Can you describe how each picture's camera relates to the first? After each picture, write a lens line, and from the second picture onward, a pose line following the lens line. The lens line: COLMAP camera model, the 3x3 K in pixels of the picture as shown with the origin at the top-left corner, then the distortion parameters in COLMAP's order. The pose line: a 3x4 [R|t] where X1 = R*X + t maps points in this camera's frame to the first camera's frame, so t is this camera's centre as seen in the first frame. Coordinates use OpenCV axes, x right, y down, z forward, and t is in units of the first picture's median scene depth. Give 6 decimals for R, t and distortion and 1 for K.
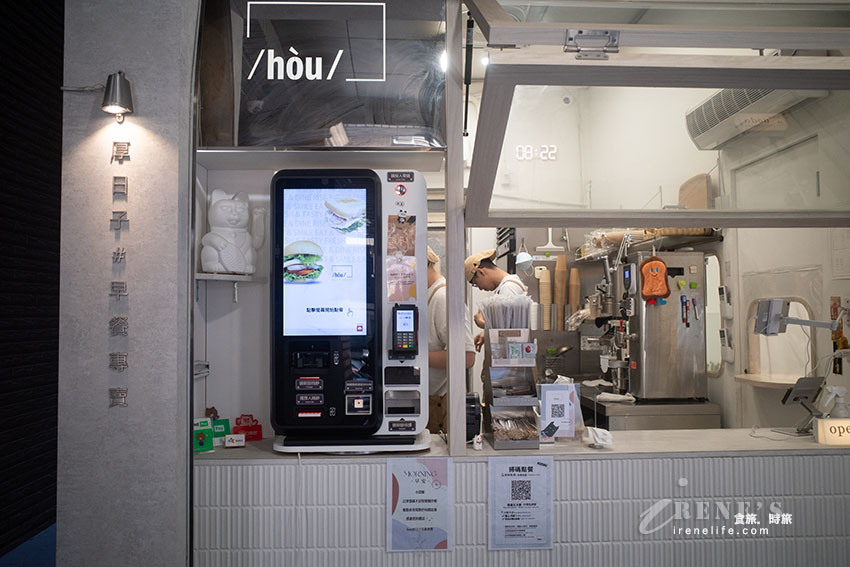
lens RADIAL K [[666.3, 0, 425.0], [0, 666.3, 283.5], [0, 0, 1]] dist [-0.037117, 0.007063]
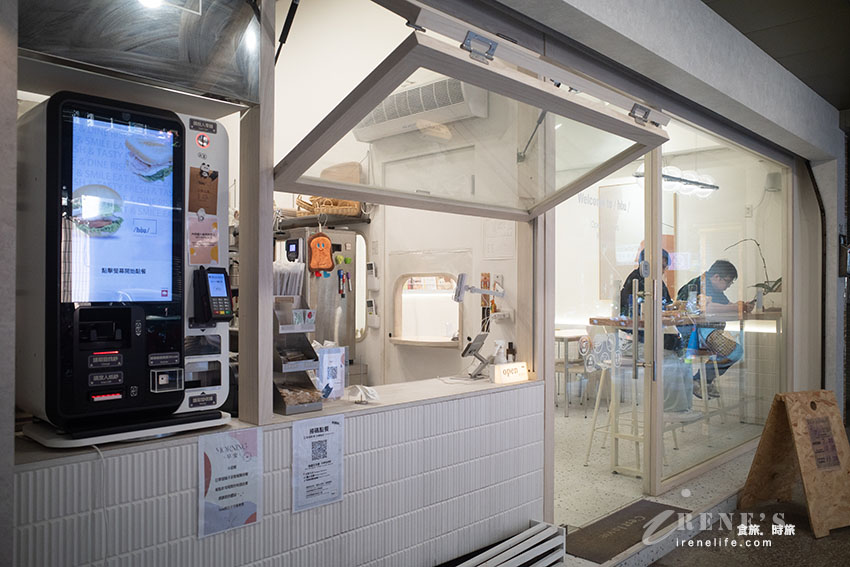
lens RADIAL K [[666.3, 0, 425.0], [0, 666.3, 283.5], [0, 0, 1]] dist [-0.037117, 0.007063]
pose [[0.734283, 0.015341, 0.678670, -0.430657], [-0.037859, 0.999114, 0.018377, 0.025609], [-0.677787, -0.039188, 0.734213, 0.132755]]
